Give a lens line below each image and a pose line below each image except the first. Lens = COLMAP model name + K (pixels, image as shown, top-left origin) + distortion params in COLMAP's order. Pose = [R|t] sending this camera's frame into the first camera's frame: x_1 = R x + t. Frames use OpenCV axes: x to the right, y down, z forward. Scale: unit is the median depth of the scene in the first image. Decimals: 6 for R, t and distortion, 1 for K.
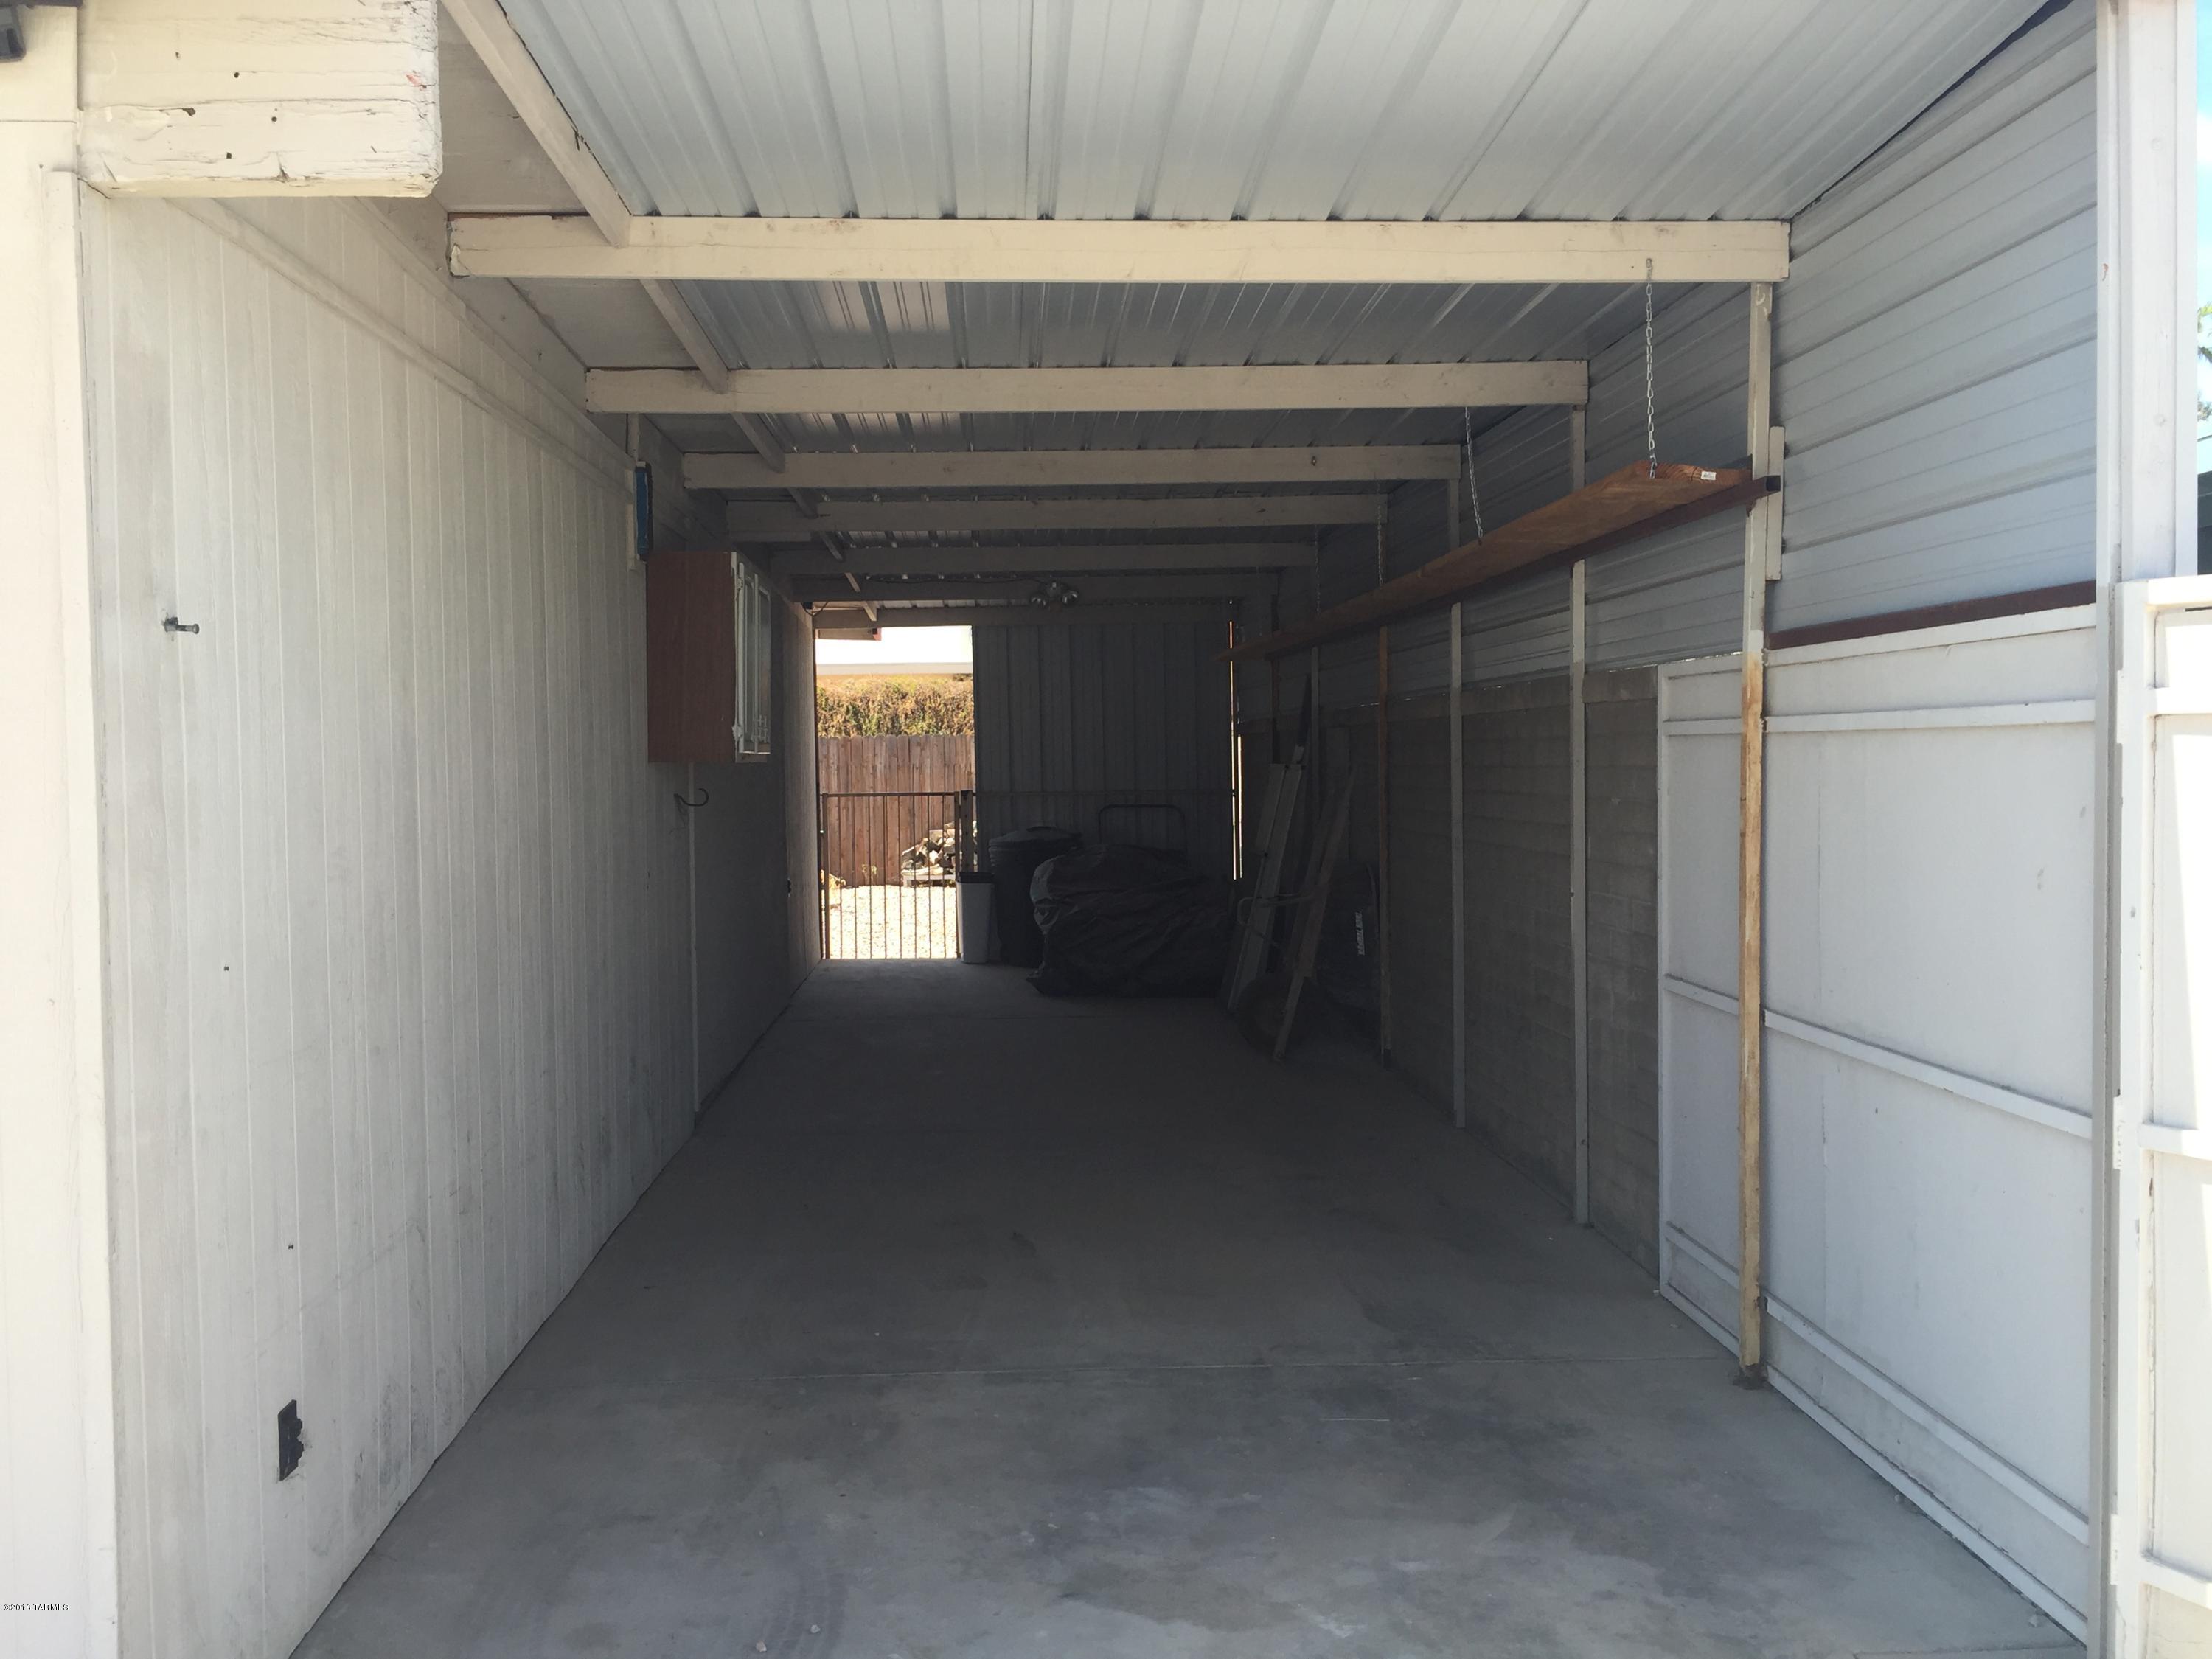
lens RADIAL K [[1896.3, 0, 1105.9], [0, 1896.3, 819.9], [0, 0, 1]] dist [0.092049, -0.132400]
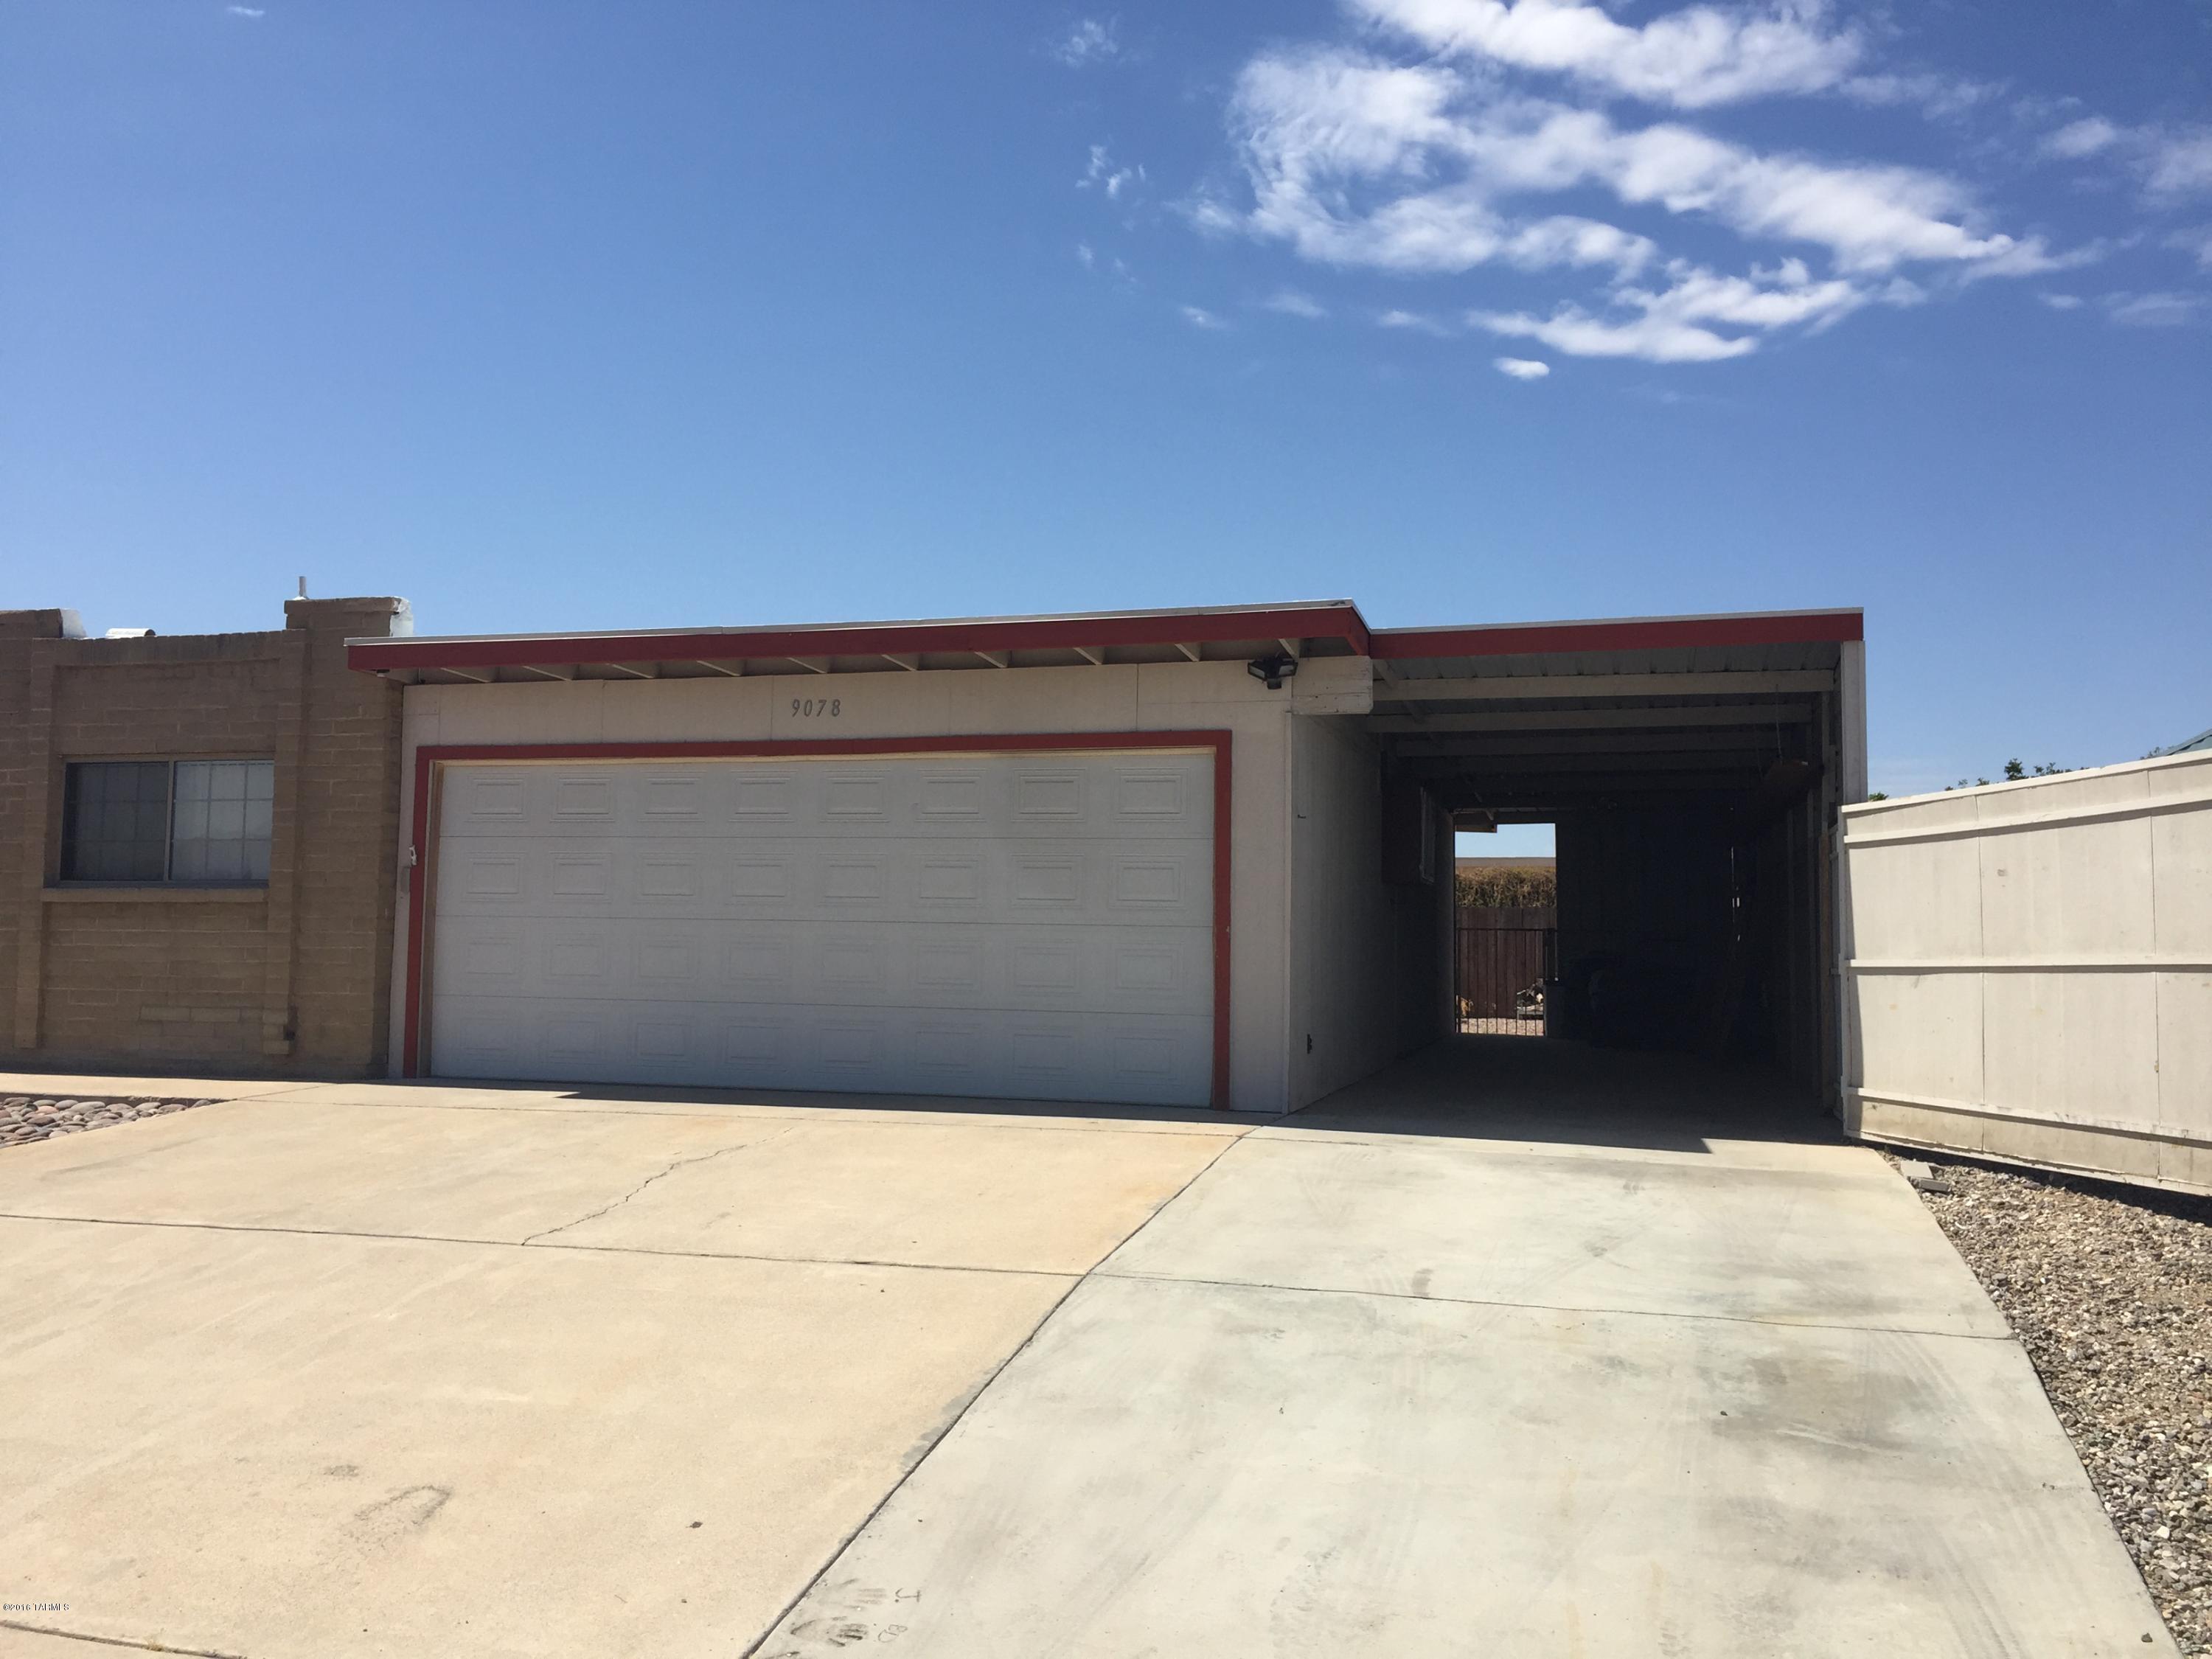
lens RADIAL K [[1896.3, 0, 1105.9], [0, 1896.3, 819.9], [0, 0, 1]] dist [0.092049, -0.132400]
pose [[0.946239, 0.001319, -0.323465, 0.088449], [-0.035854, 0.994257, -0.100831, 0.068104], [0.321474, 0.107008, 0.940853, -0.611110]]
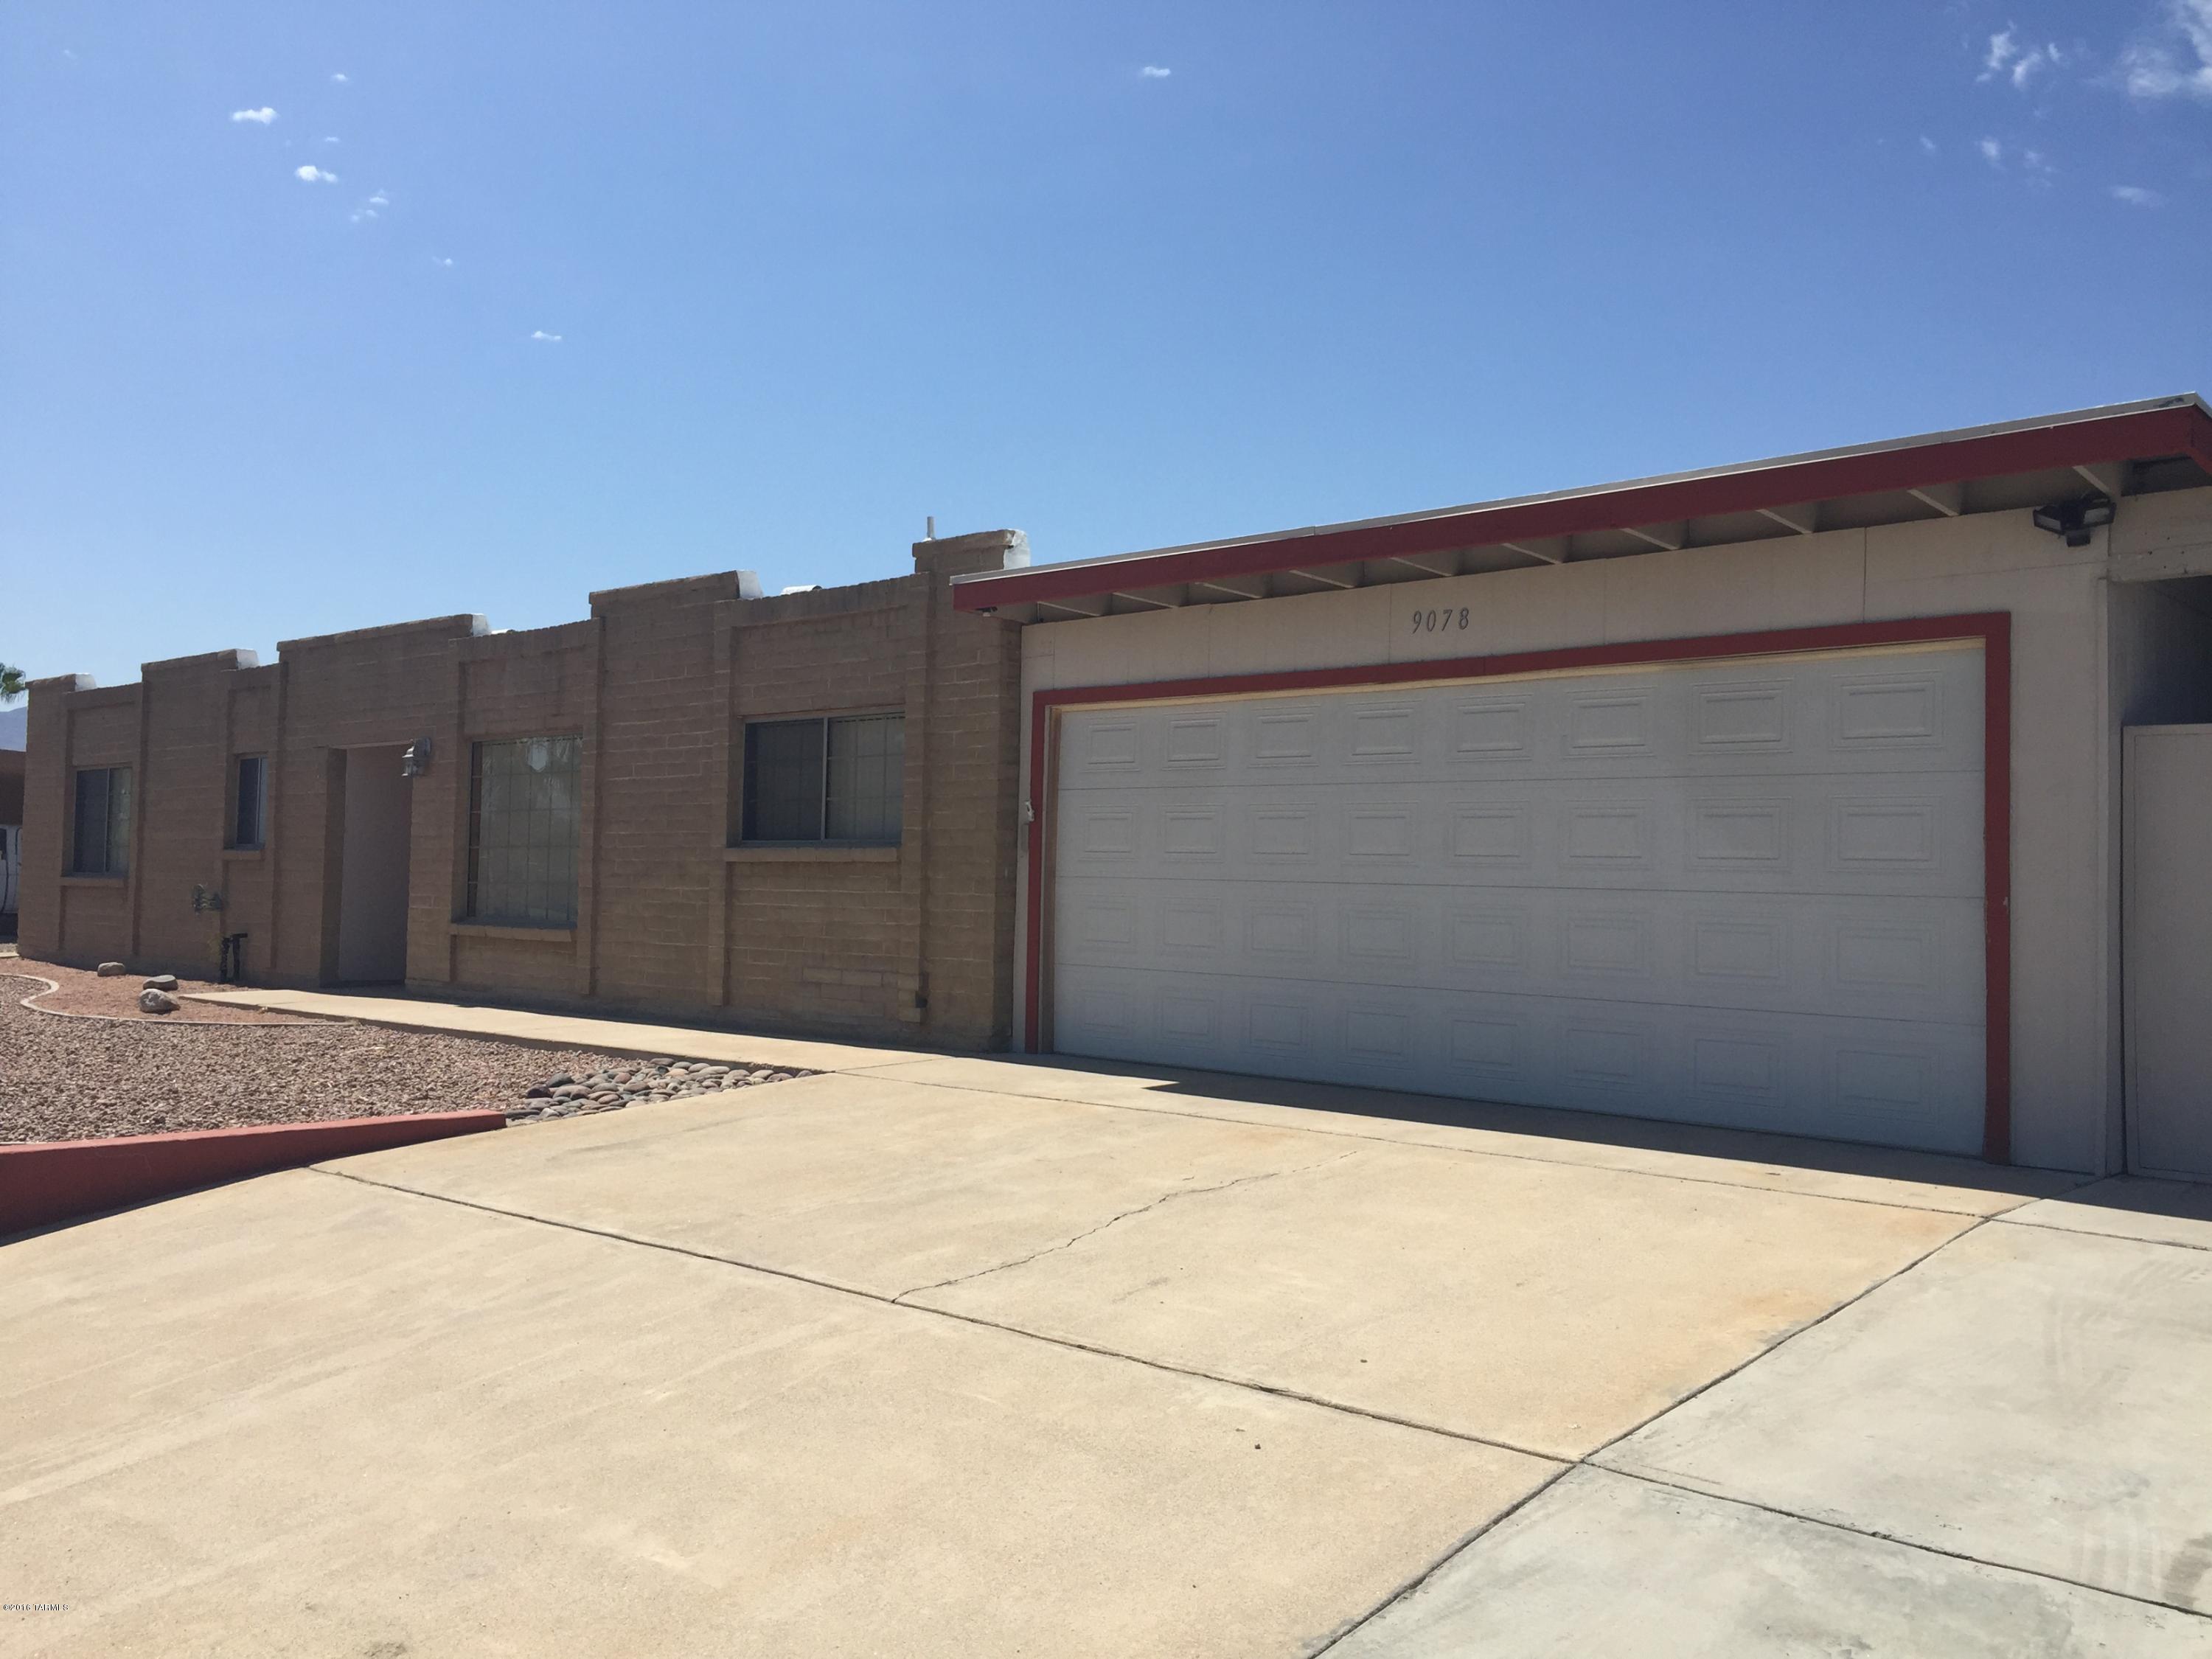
lens RADIAL K [[1879.1, 0, 1108.9], [0, 1879.1, 817.4], [0, 0, 1]] dist [0.072803, -0.098990]
pose [[0.698597, -0.002267, -0.715512, 0.090915], [-0.055711, 0.996787, -0.057553, 0.052850], [0.713344, 0.080068, 0.696226, -0.402377]]
